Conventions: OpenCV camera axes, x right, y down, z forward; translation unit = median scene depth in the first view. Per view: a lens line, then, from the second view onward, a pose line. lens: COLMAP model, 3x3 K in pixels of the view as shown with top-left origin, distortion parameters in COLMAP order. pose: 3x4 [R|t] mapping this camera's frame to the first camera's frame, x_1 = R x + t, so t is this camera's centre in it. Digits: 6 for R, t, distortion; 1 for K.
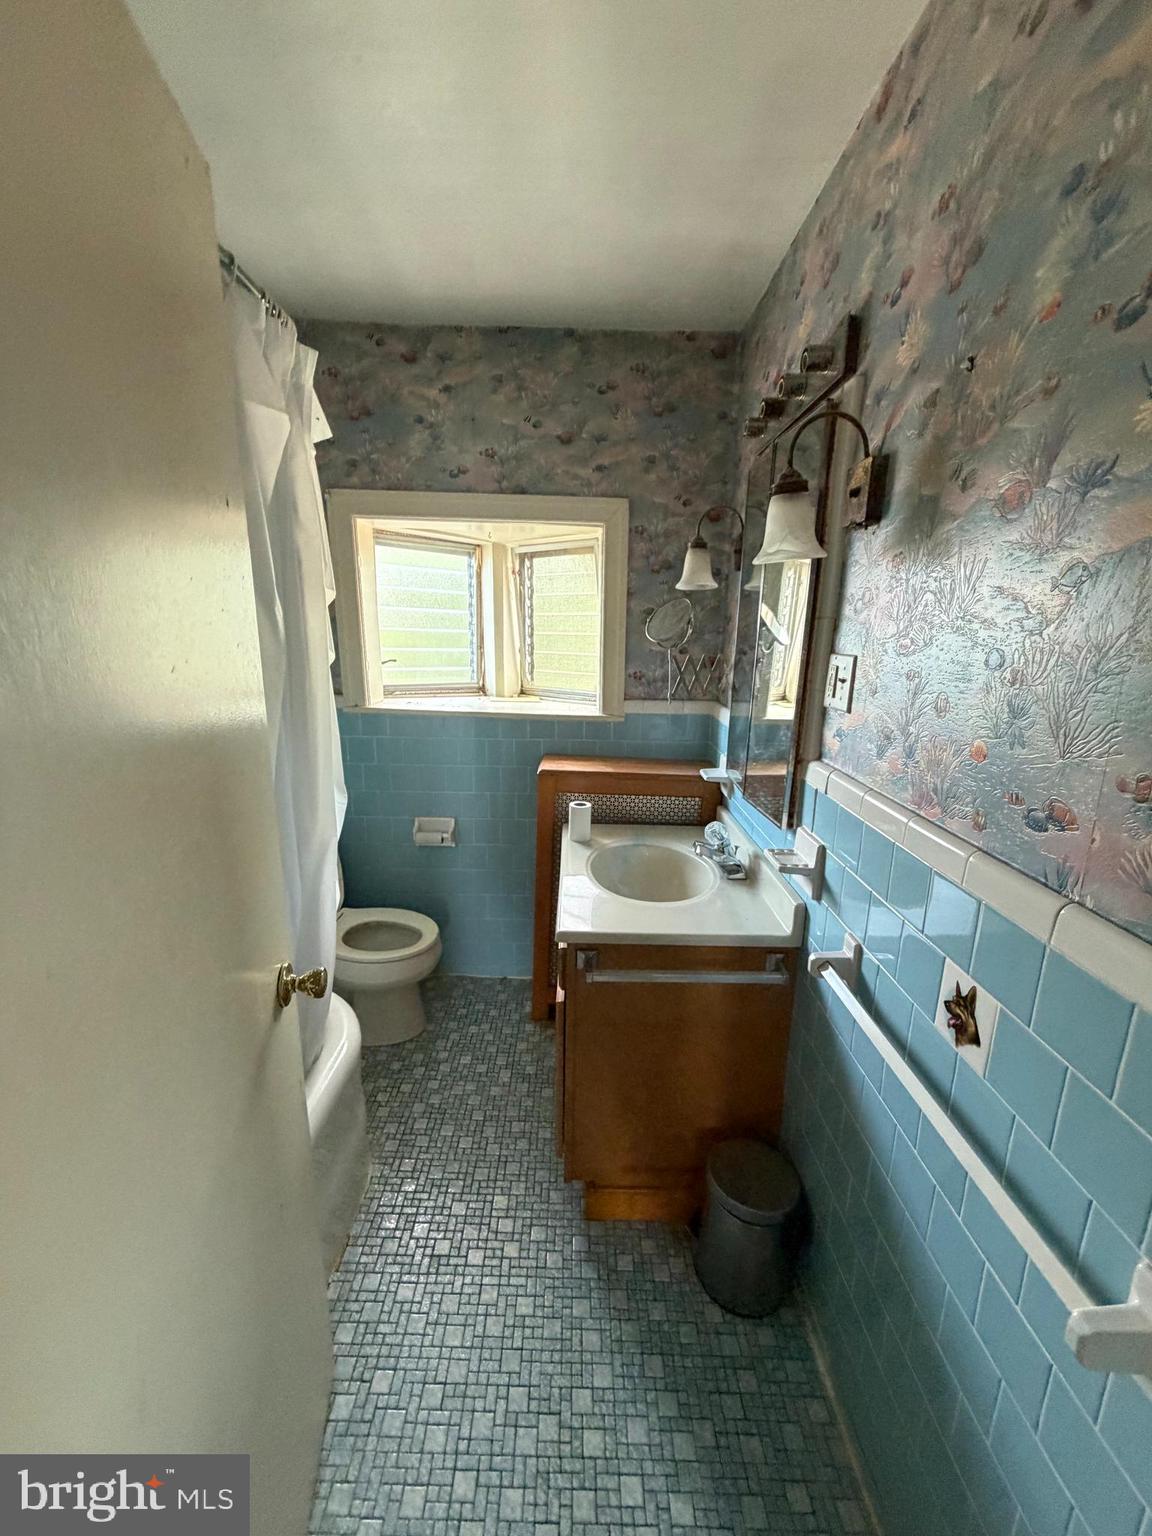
lens RADIAL K [[625.1, 0, 576.0], [0, 625.1, 765.8], [0, 0, 1]] dist [0.009002, 0.000009]
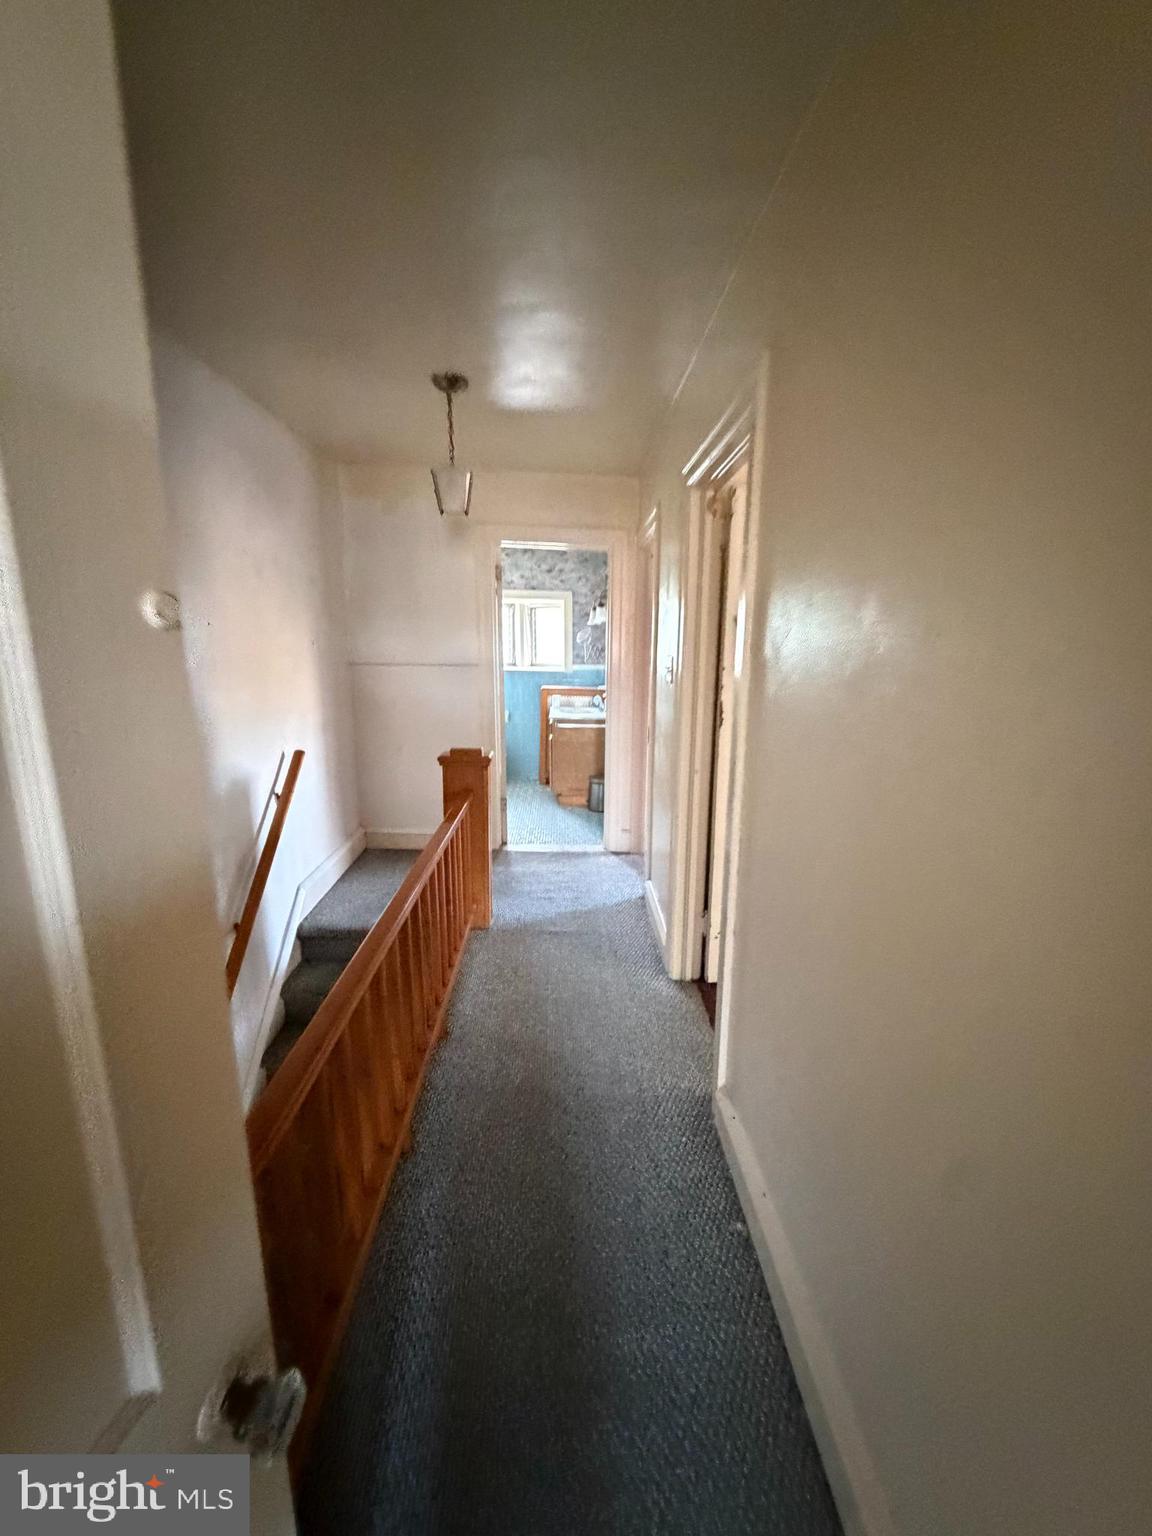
lens RADIAL K [[625.1, 0, 576.0], [0, 625.1, 765.8], [0, 0, 1]] dist [0.009002, 0.000009]
pose [[0.999636, -0.015824, 0.021871, 0.028053], [0.016190, 0.999730, -0.016684, 0.396979], [-0.021601, 0.017032, 0.999622, -1.767629]]
